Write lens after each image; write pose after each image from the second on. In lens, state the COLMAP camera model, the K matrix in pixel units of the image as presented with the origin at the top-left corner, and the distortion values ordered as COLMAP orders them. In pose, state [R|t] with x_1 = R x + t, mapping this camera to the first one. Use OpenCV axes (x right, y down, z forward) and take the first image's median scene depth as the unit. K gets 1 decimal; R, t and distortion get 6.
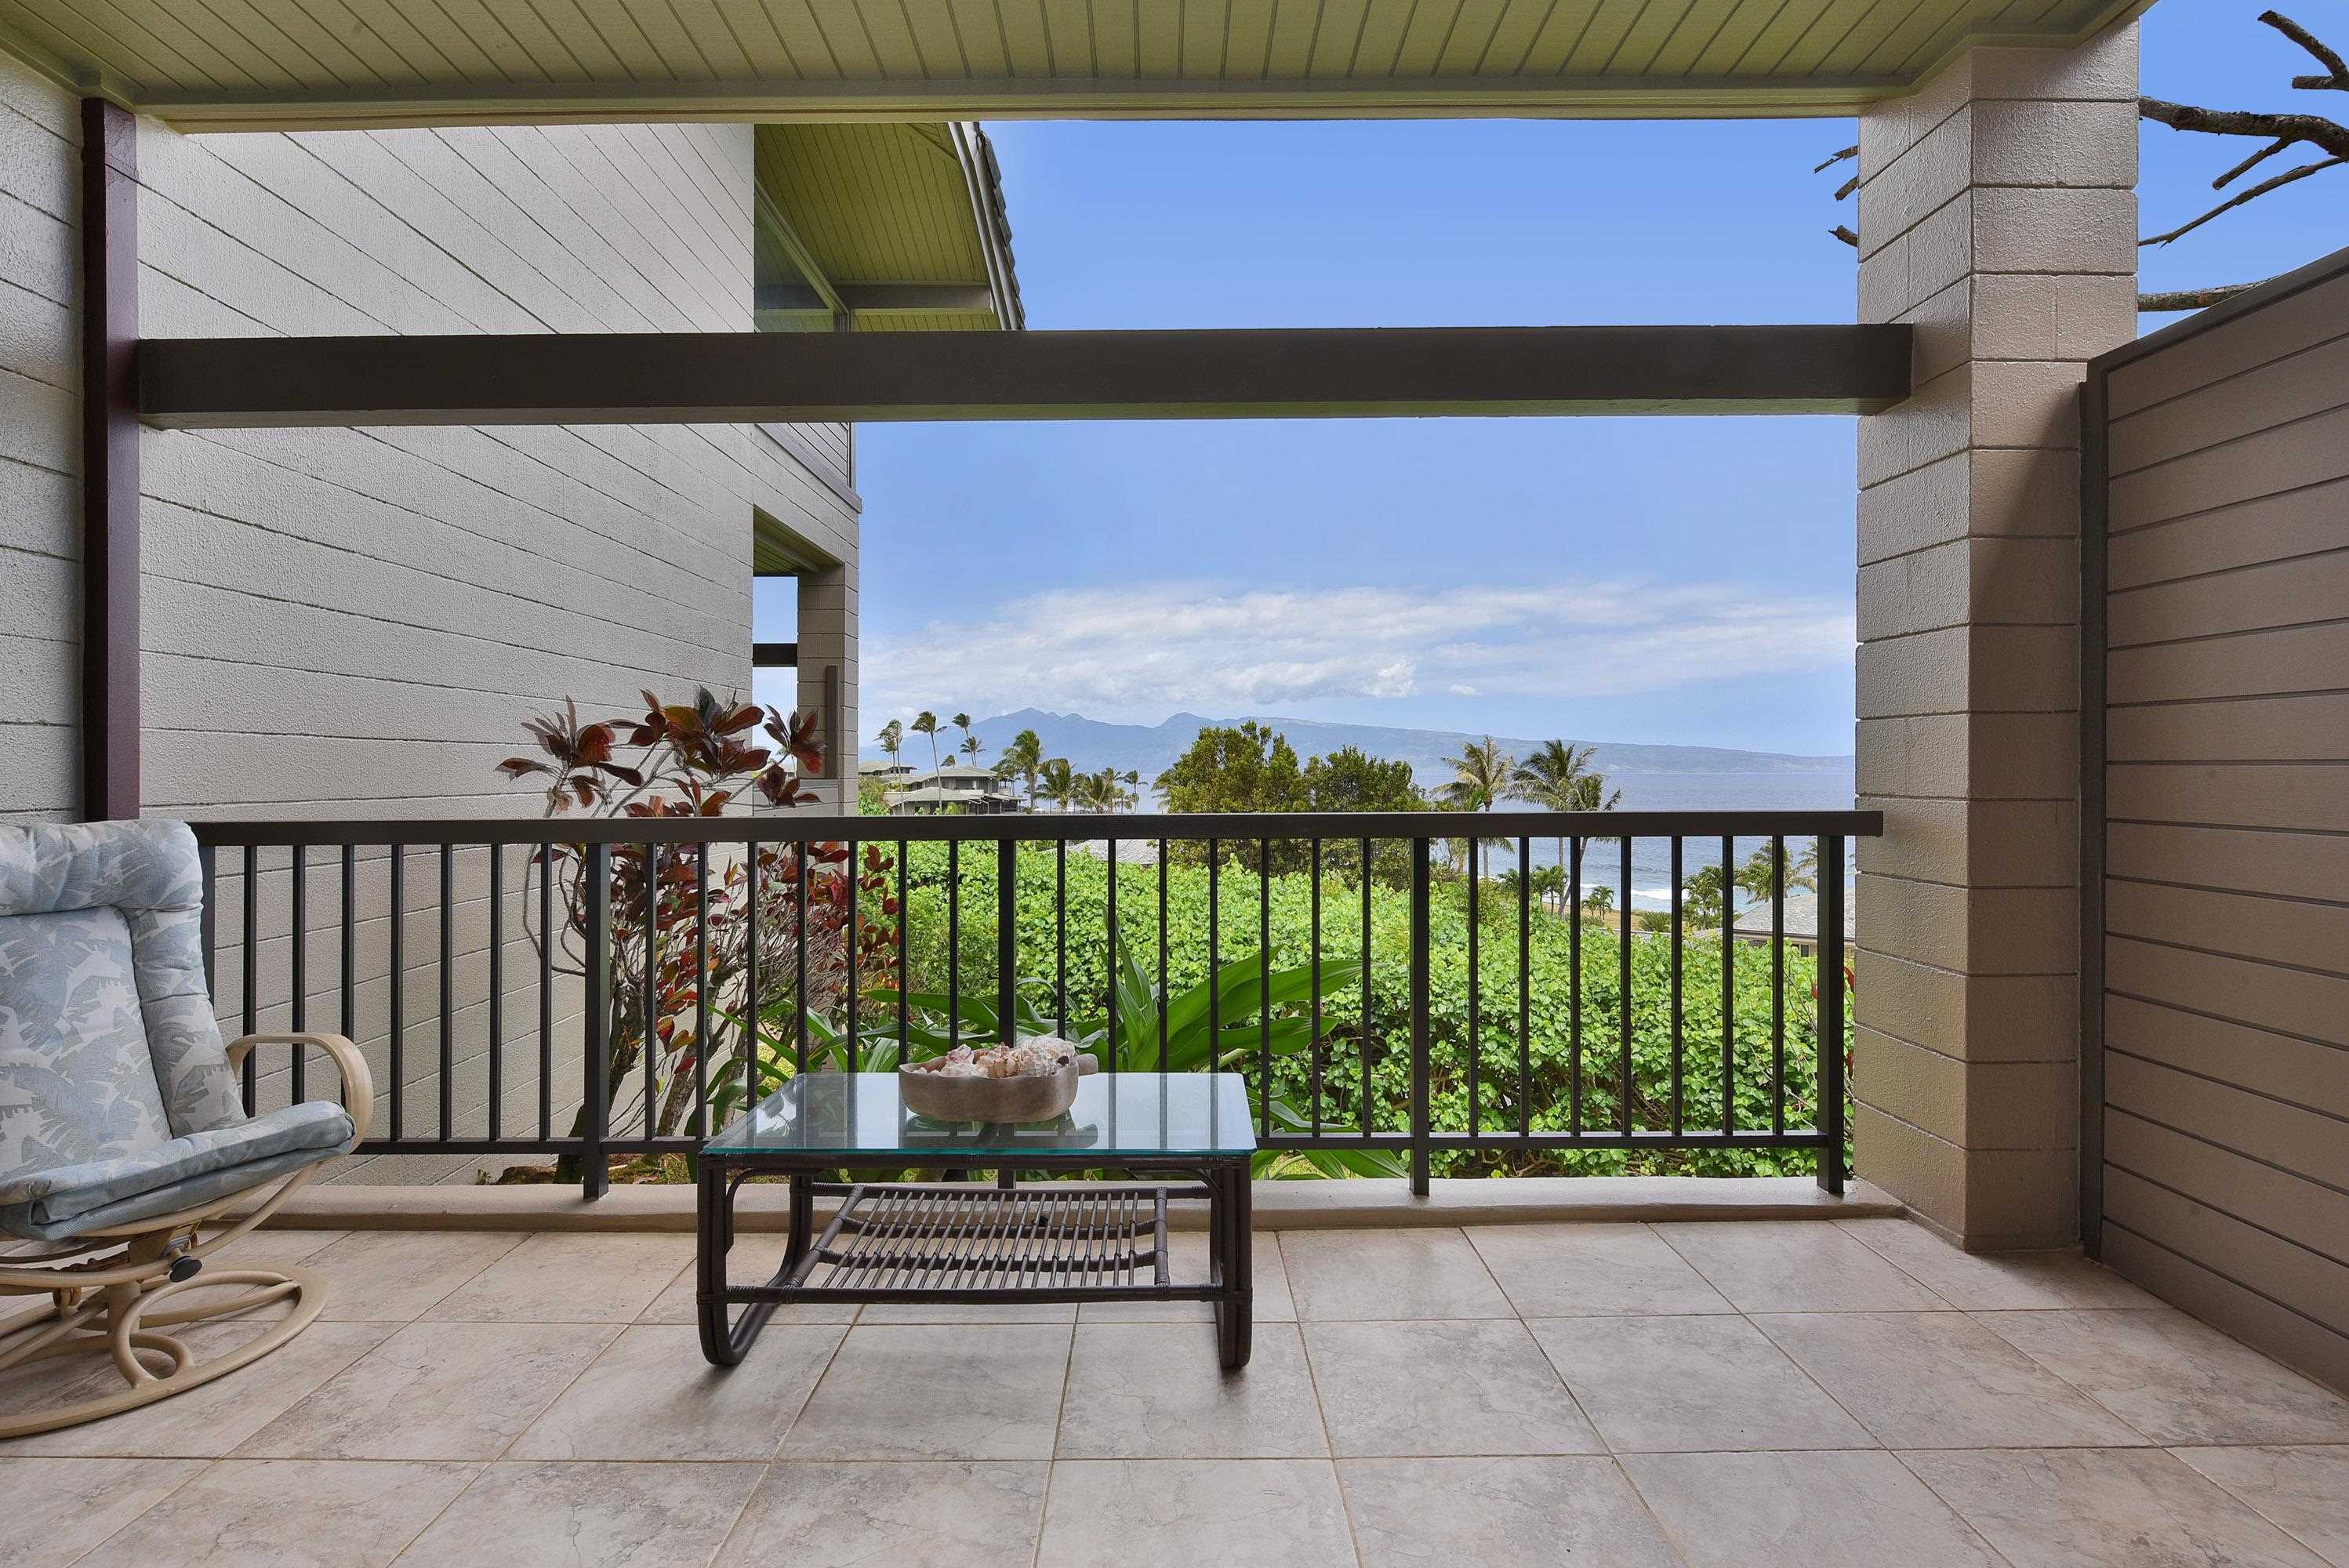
lens RADIAL K [[1062.2, 0, 1216.7], [0, 1062.2, 763.2], [0, 0, 1]] dist [-0.001998, -0.000635]
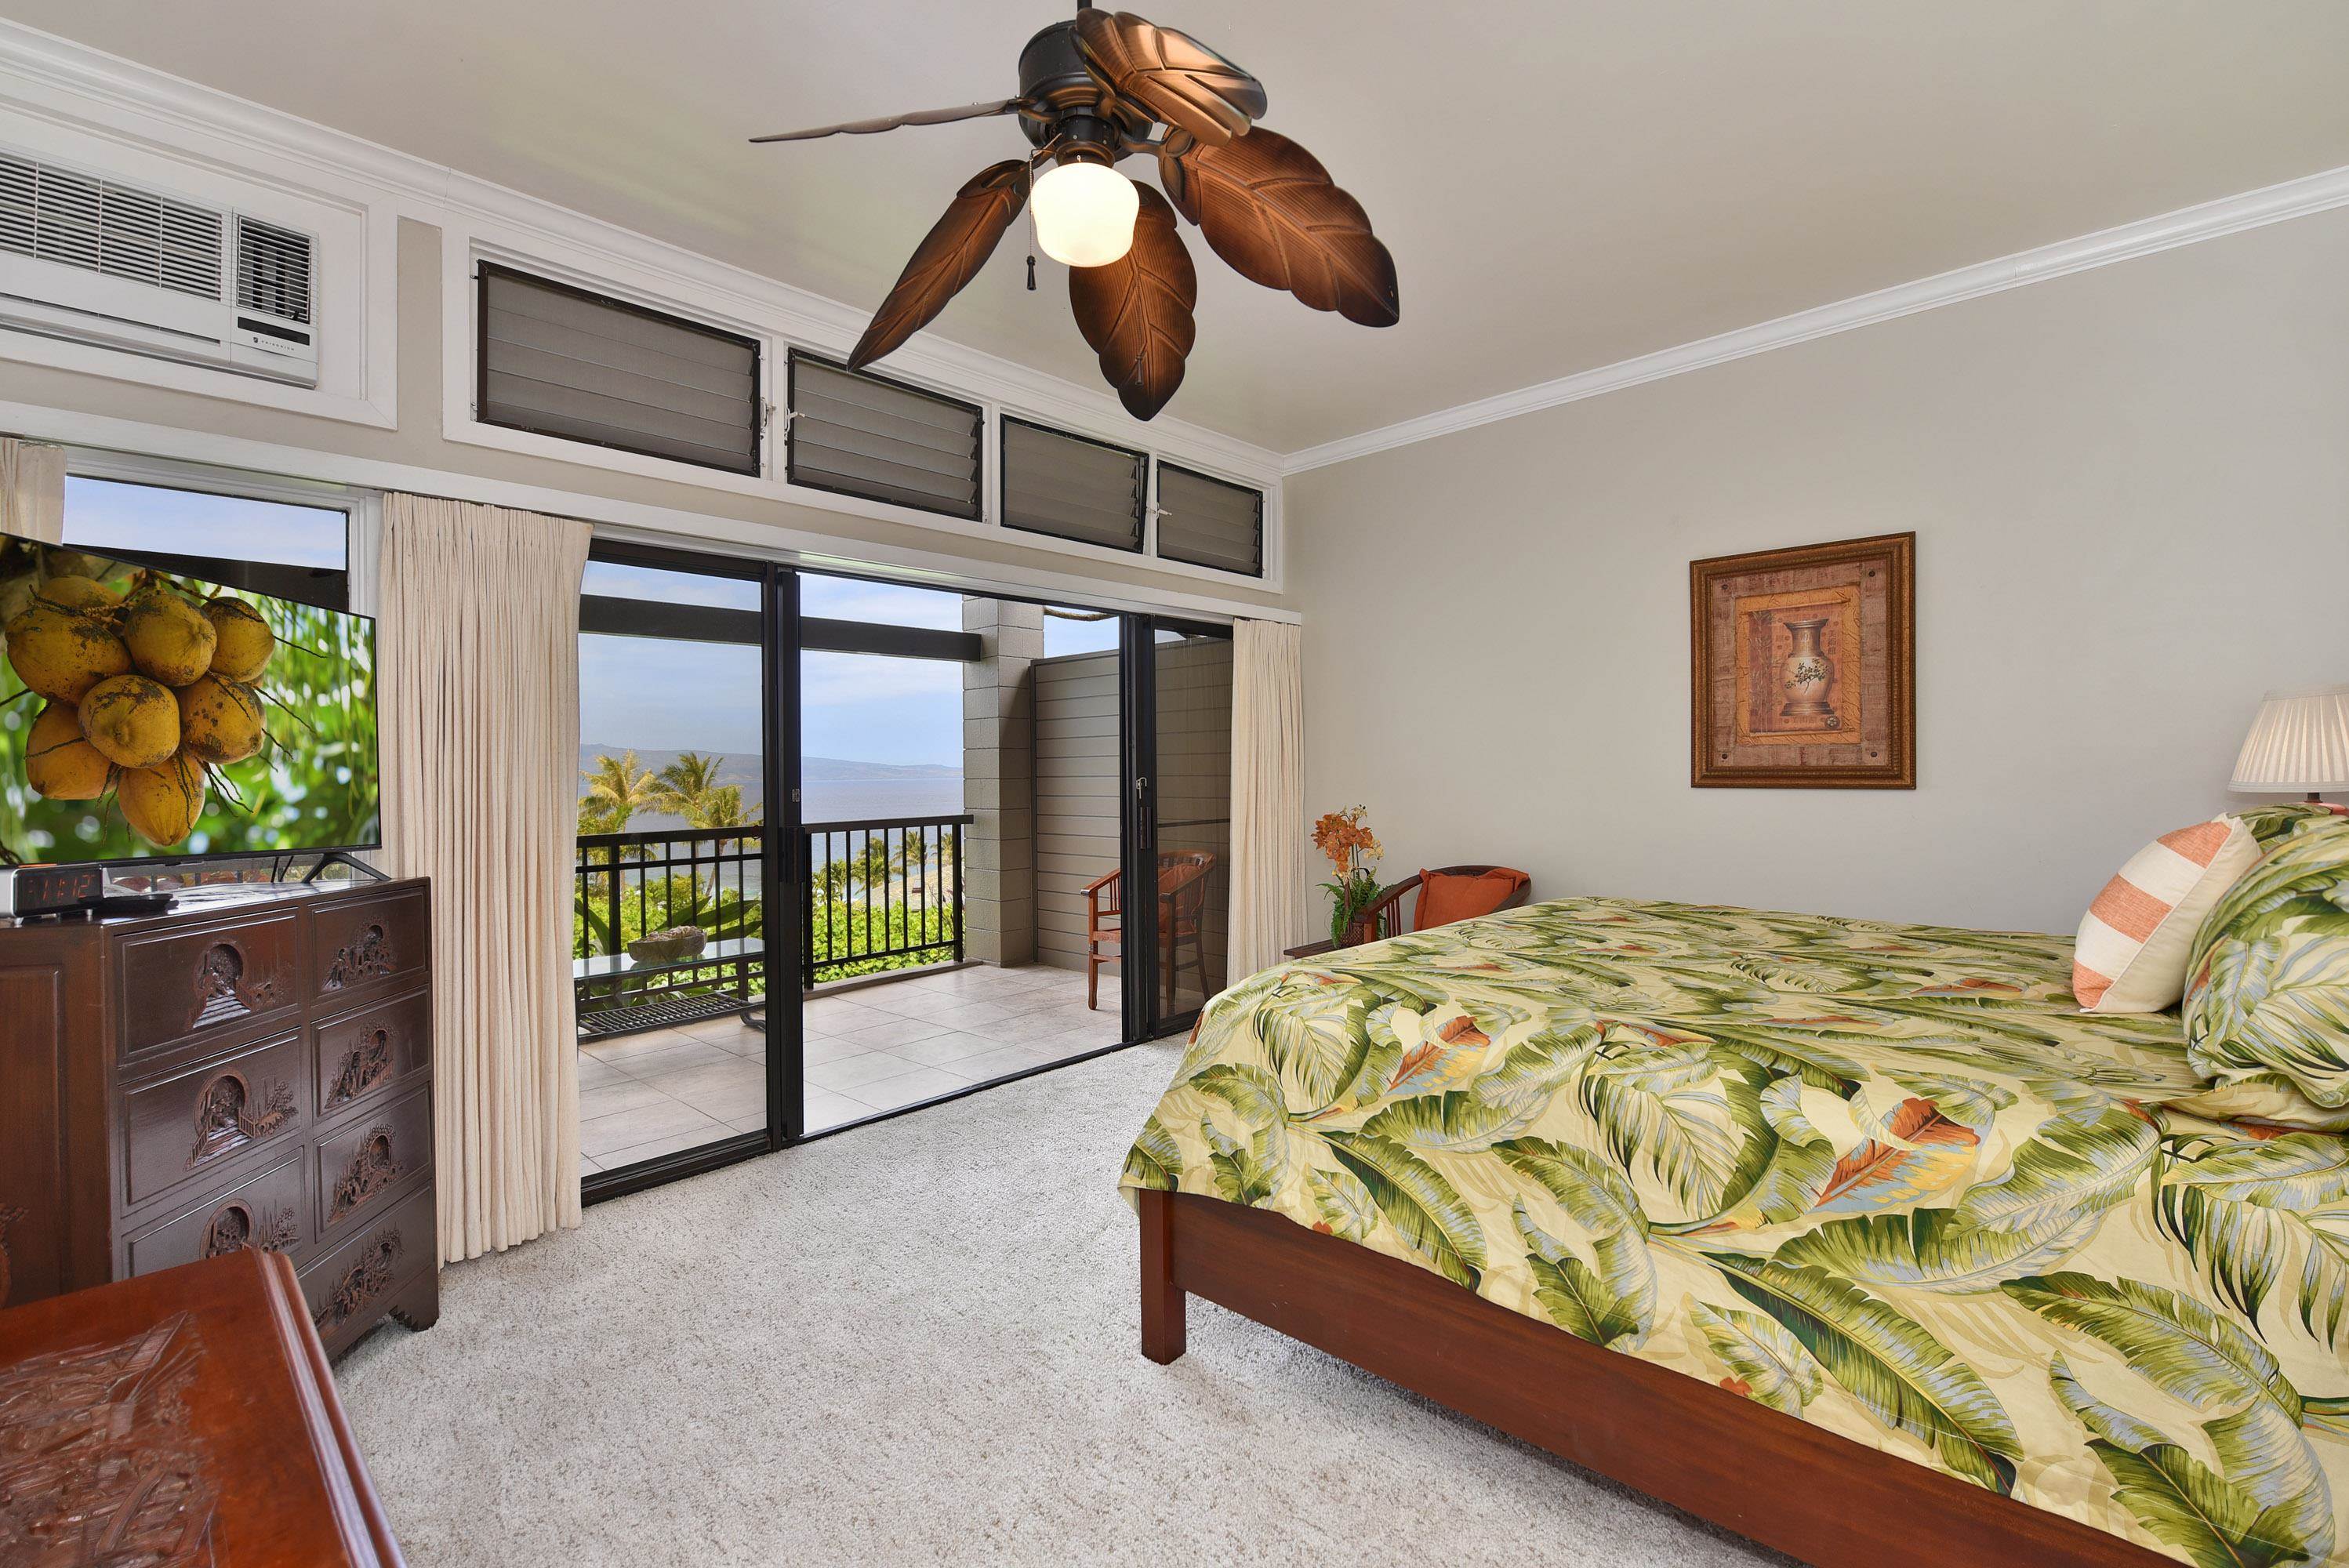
lens RADIAL K [[962.2, 0, 1168.4], [0, 962.2, 788.3], [0, 0, 1]] dist [-0.016591, -0.000054]
pose [[0.712992, -0.018213, 0.700936, -0.480925], [0.007948, 0.999808, 0.017894, -0.040655], [-0.701128, -0.007187, 0.713000, -0.718515]]
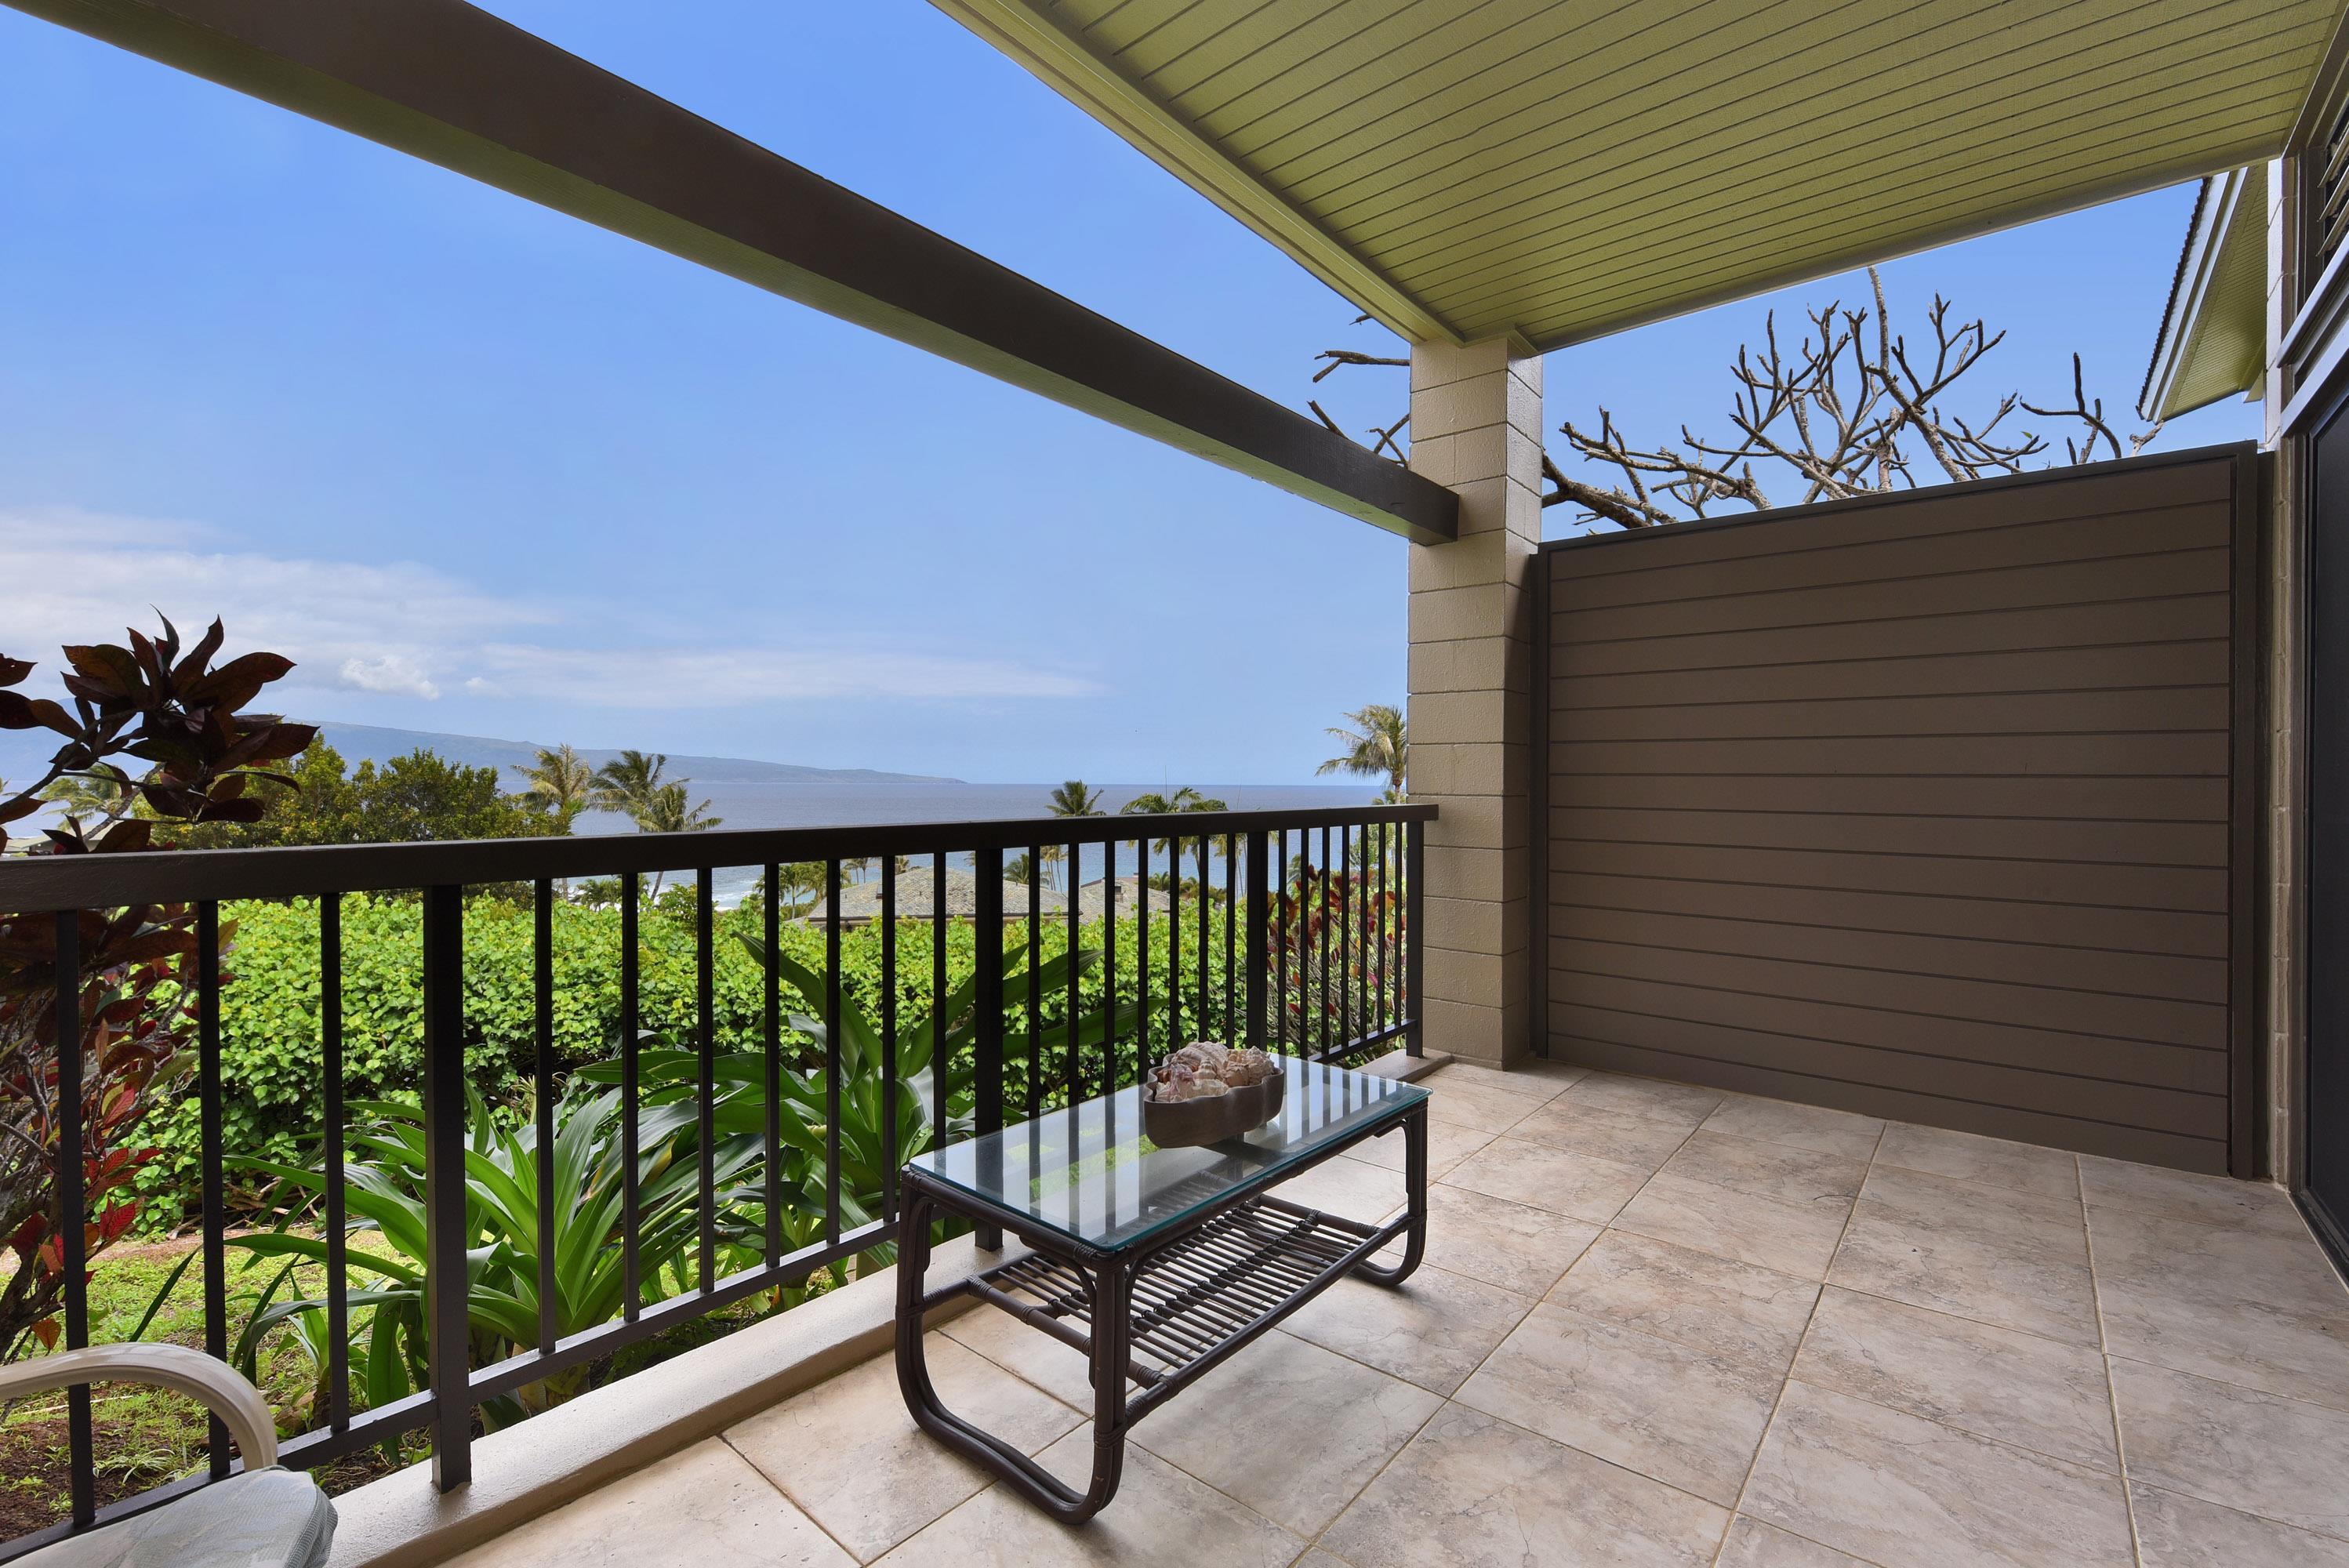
lens RADIAL K [[962.2, 0, 1168.4], [0, 962.2, 788.3], [0, 0, 1]] dist [-0.016591, -0.000054]
pose [[0.670099, 0.000921, 0.742271, -0.451424], [-0.011750, 0.999887, 0.009366, 0.008425], [-0.742178, -0.014998, 0.670035, 0.237212]]
